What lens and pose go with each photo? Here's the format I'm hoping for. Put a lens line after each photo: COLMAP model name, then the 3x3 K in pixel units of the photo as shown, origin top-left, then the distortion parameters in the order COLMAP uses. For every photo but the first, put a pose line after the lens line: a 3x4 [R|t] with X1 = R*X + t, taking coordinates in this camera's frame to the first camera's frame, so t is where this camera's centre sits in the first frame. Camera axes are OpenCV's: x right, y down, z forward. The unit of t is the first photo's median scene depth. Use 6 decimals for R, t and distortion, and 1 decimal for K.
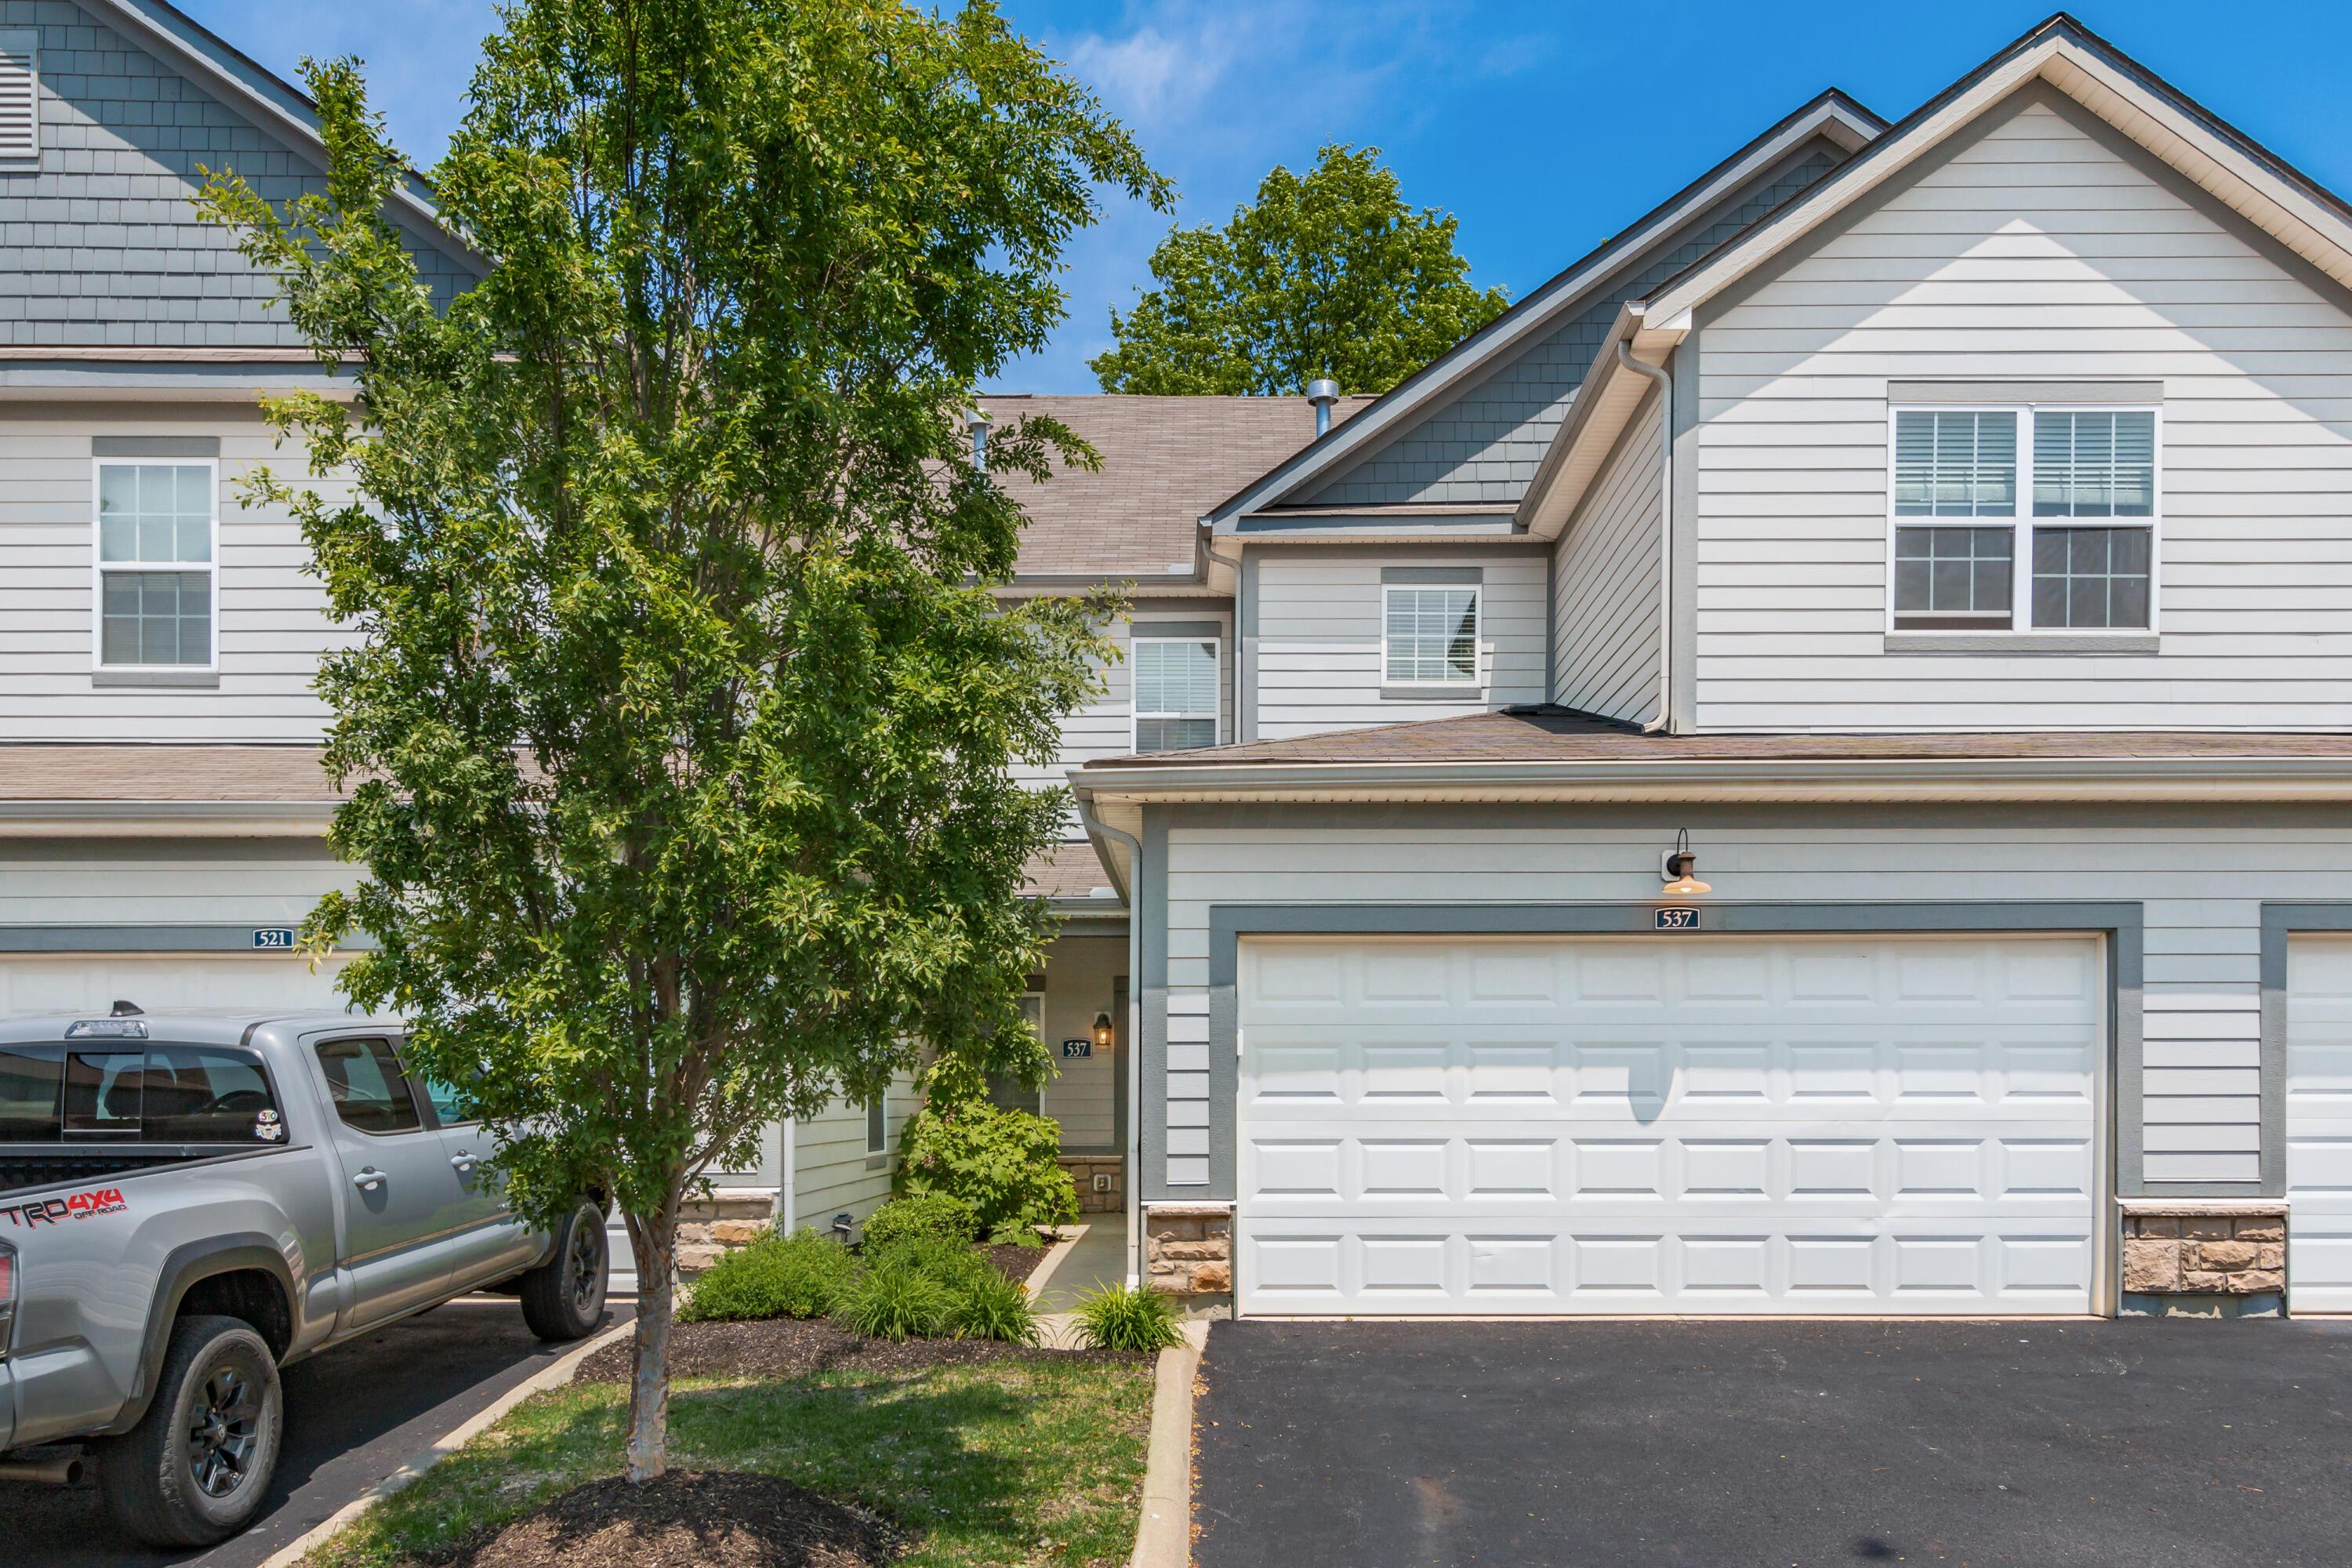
lens RADIAL K [[1708.0, 0, 1173.8], [0, 1708.0, 1086.0], [0, 0, 1]] dist [0.000401, -0.002135]
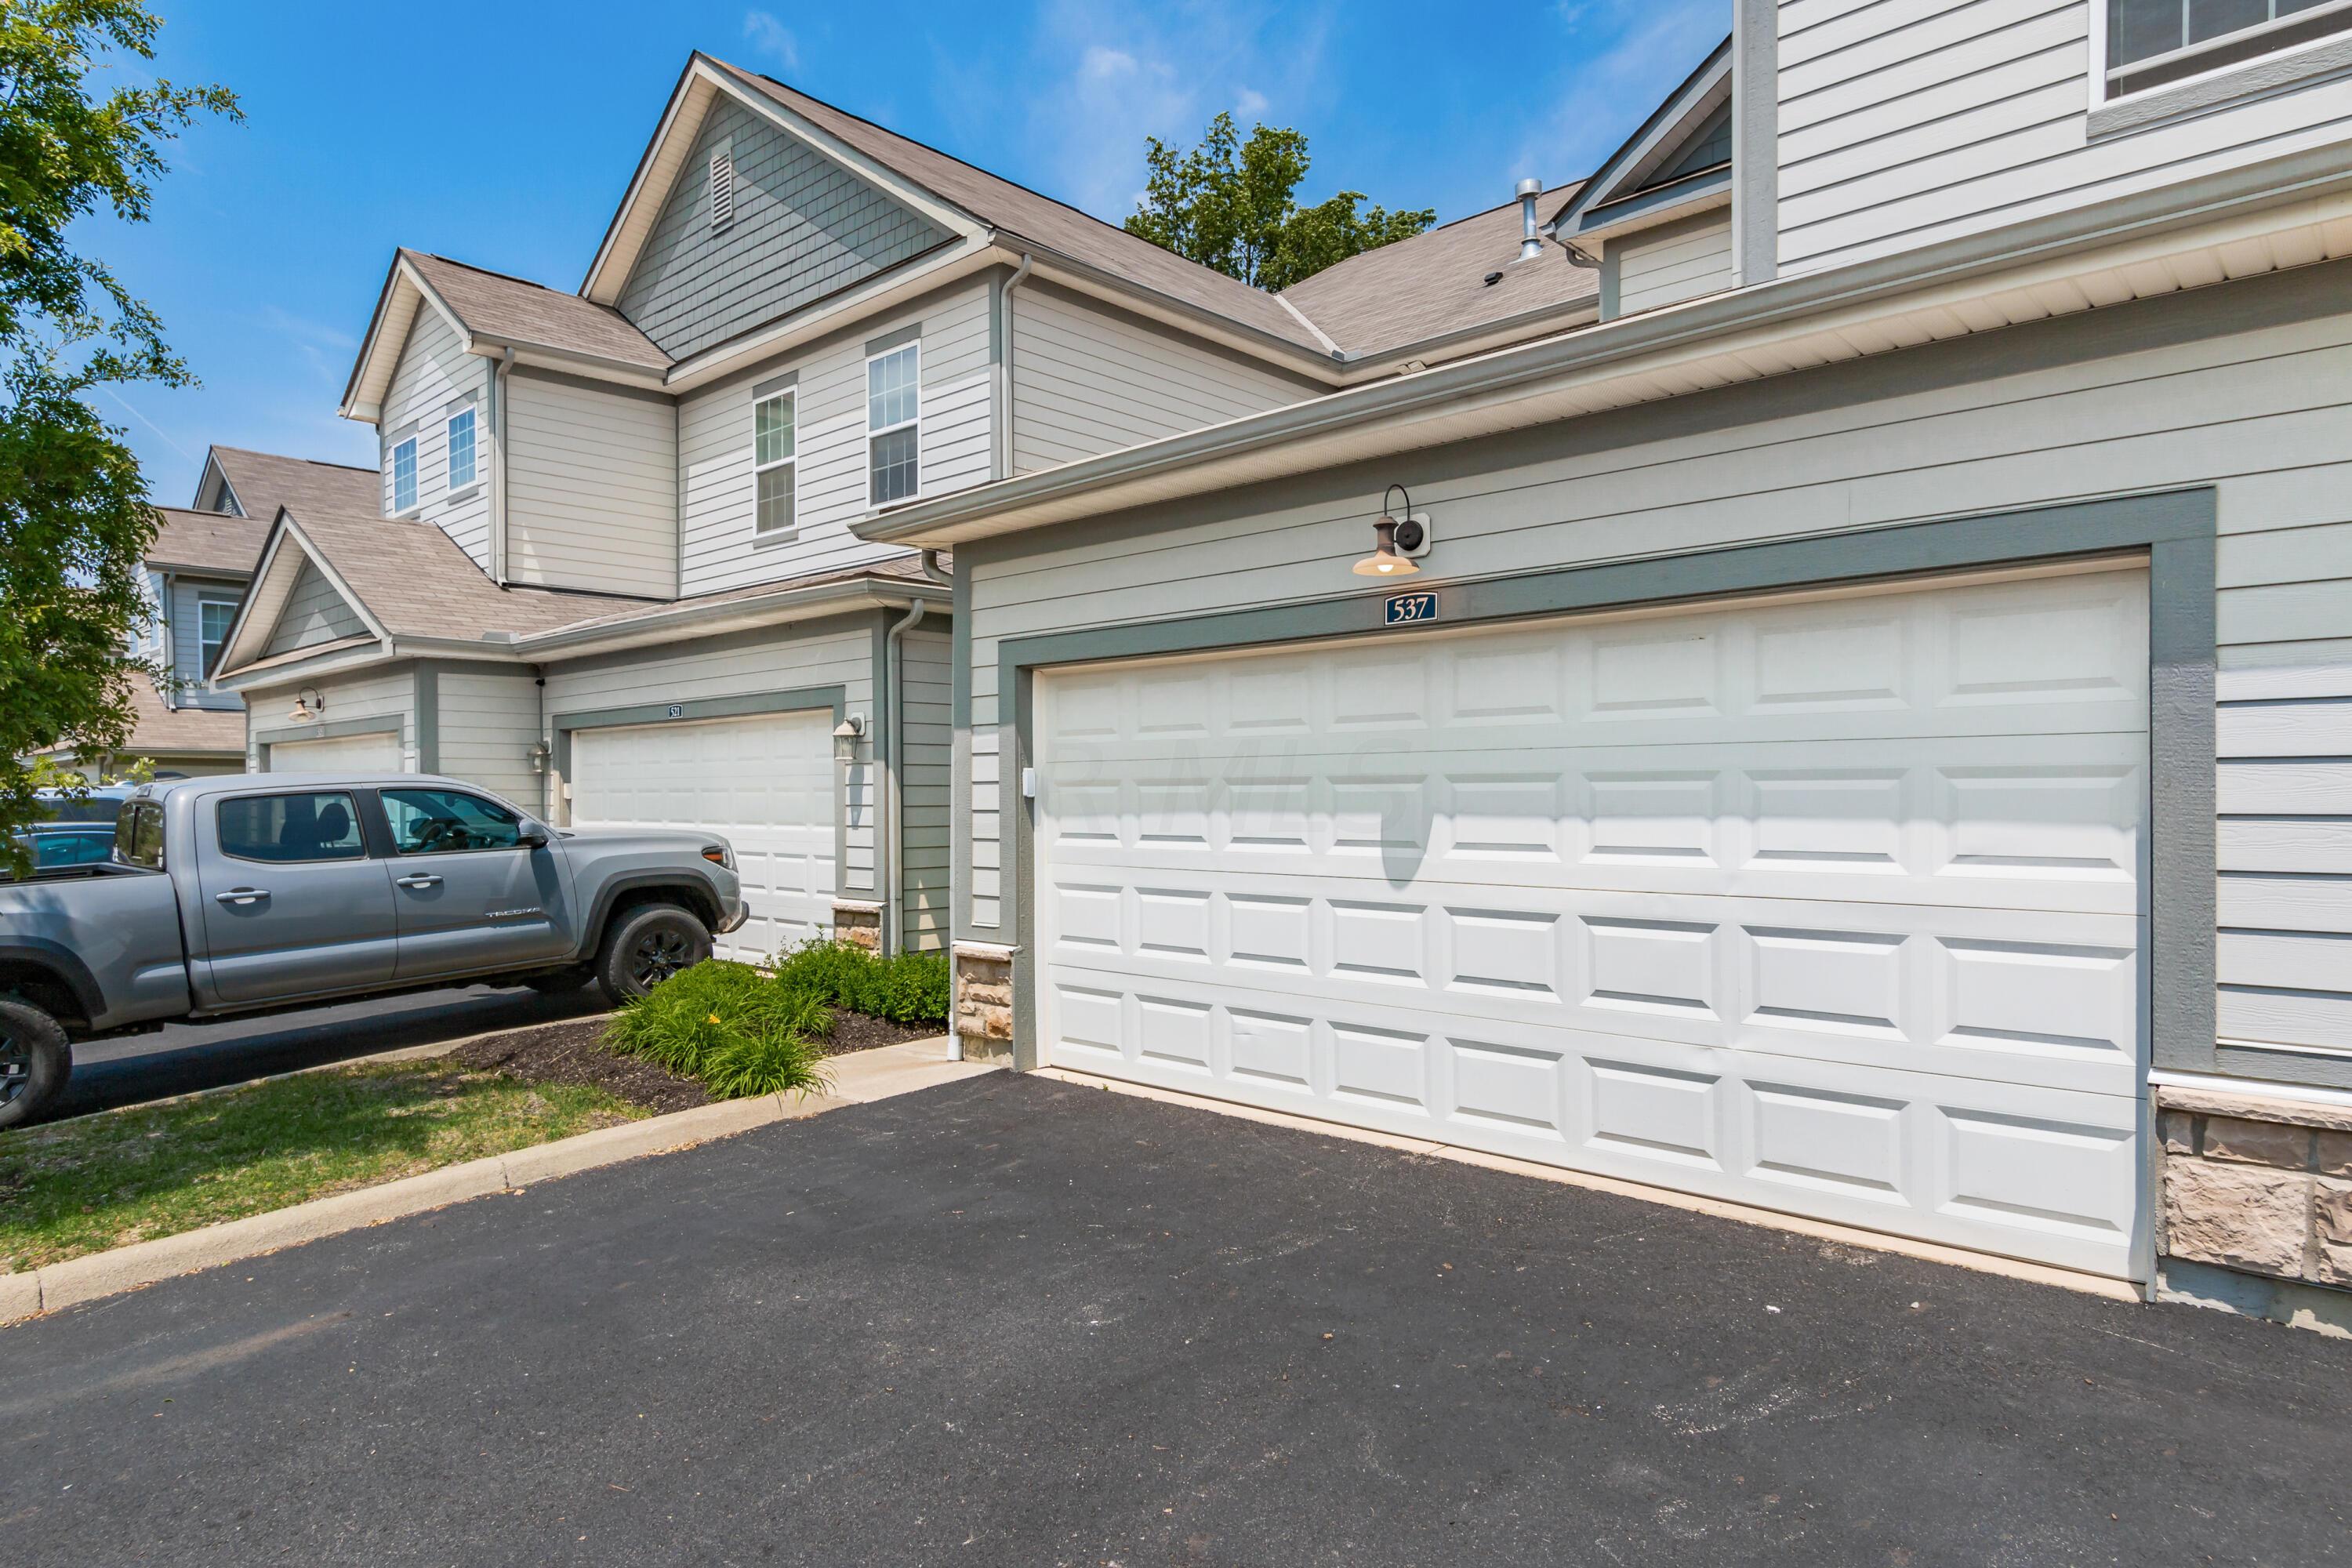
lens RADIAL K [[1294.6, 0, 1155.2], [0, 1294.6, 792.8], [0, 0, 1]] dist [-0.001137, -0.000731]
pose [[0.753631, -0.003864, -0.657286, 0.570148], [0.007280, 0.999970, 0.002469, -0.020560], [0.657258, -0.006646, 0.753637, 0.499653]]
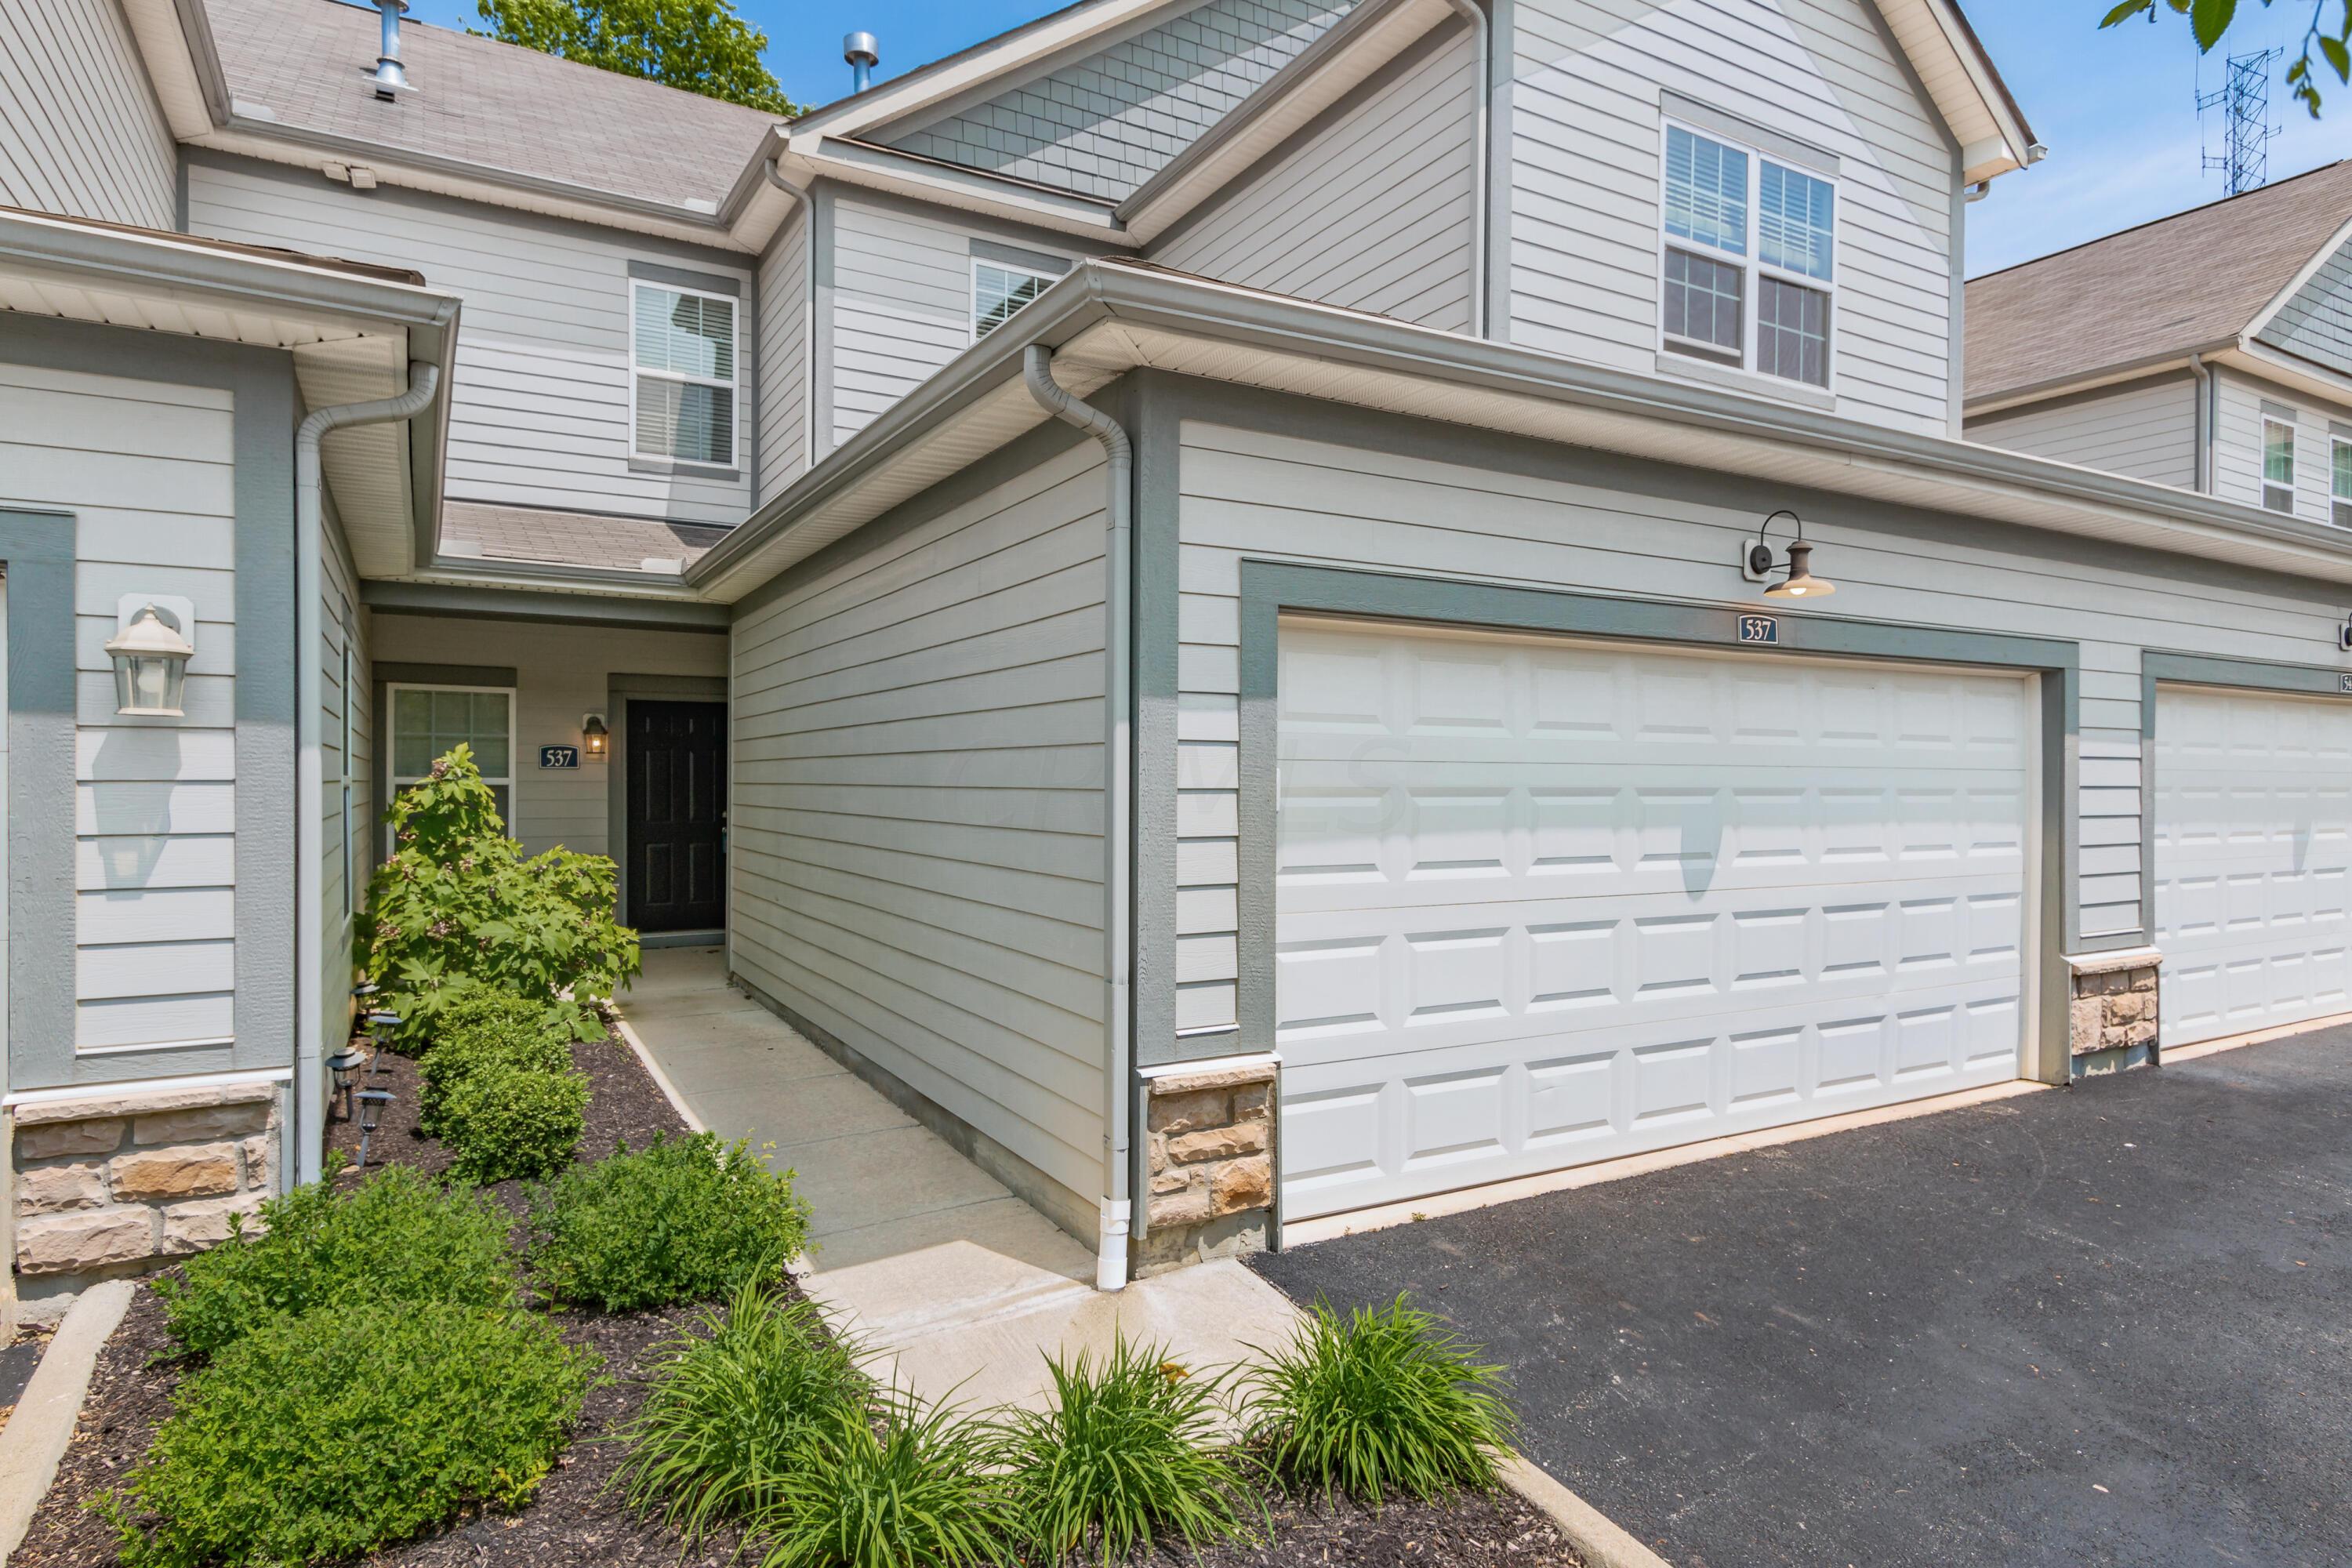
lens RADIAL K [[1266.5, 0, 1156.5], [0, 1266.5, 779.5], [0, 0, 1]] dist [0.011465, -0.004586]
pose [[0.867554, 0.003994, 0.497327, -0.222308], [-0.006660, 0.999971, 0.003588, -0.030339], [-0.497299, -0.006425, 0.867556, 0.629234]]
